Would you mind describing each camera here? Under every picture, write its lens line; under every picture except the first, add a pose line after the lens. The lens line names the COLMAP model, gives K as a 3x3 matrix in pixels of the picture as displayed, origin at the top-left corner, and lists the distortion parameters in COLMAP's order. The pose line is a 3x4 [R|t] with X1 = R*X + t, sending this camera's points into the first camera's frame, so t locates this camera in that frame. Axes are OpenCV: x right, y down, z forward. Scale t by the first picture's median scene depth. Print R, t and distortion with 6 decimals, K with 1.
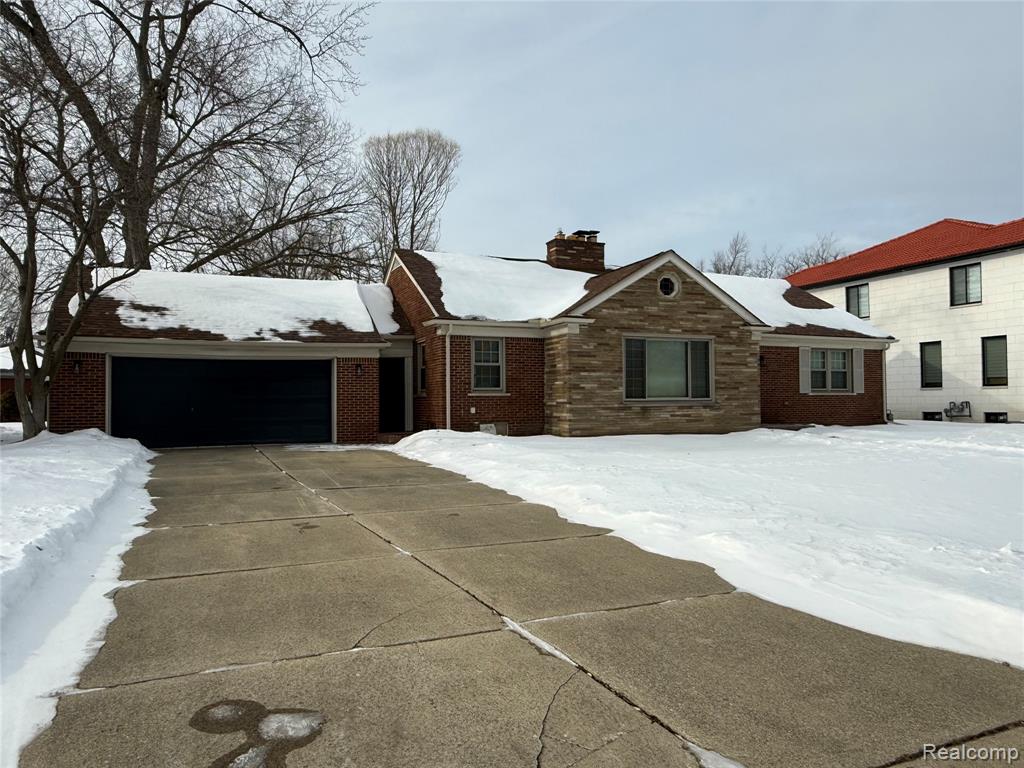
lens RADIAL K [[701.0, 0, 512.0], [0, 701.0, 384.0], [0, 0, 1]] dist [-0.002458, -0.000932]
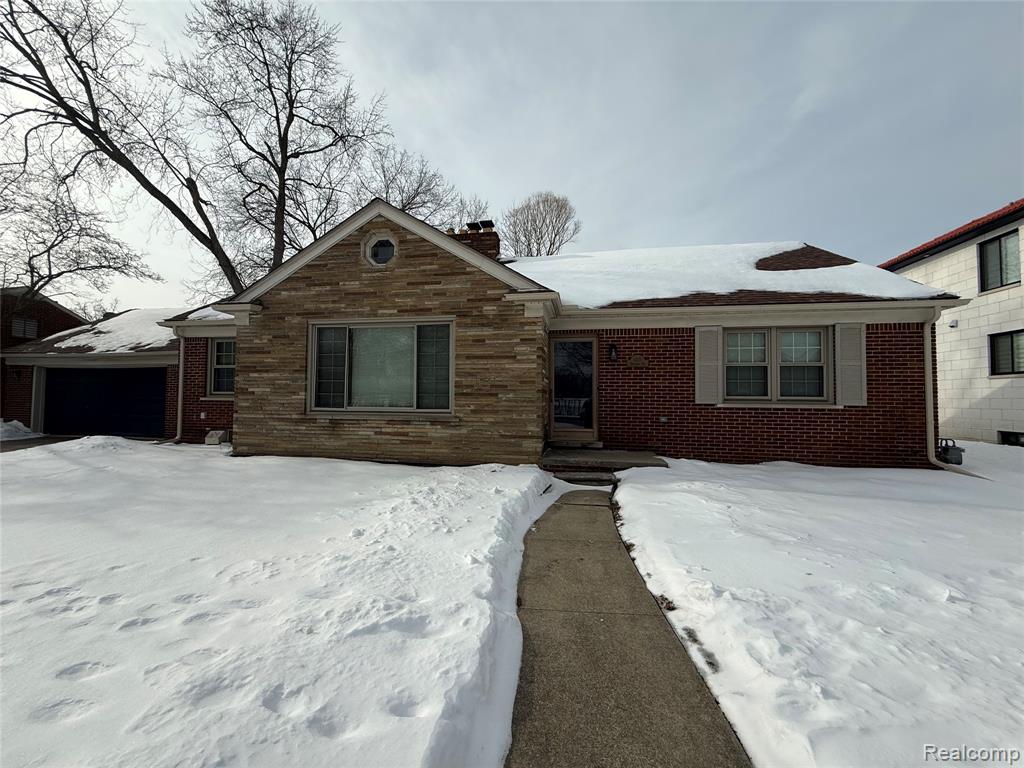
lens RADIAL K [[408.6, 0, 510.5], [0, 408.6, 382.9], [0, 0, 1]] dist [-0.000064, -0.000018]
pose [[0.825525, -0.004828, -0.564345, 0.555584], [-0.001010, 0.999949, -0.010033, -0.001116], [0.564365, 0.008852, 0.825478, 0.720551]]
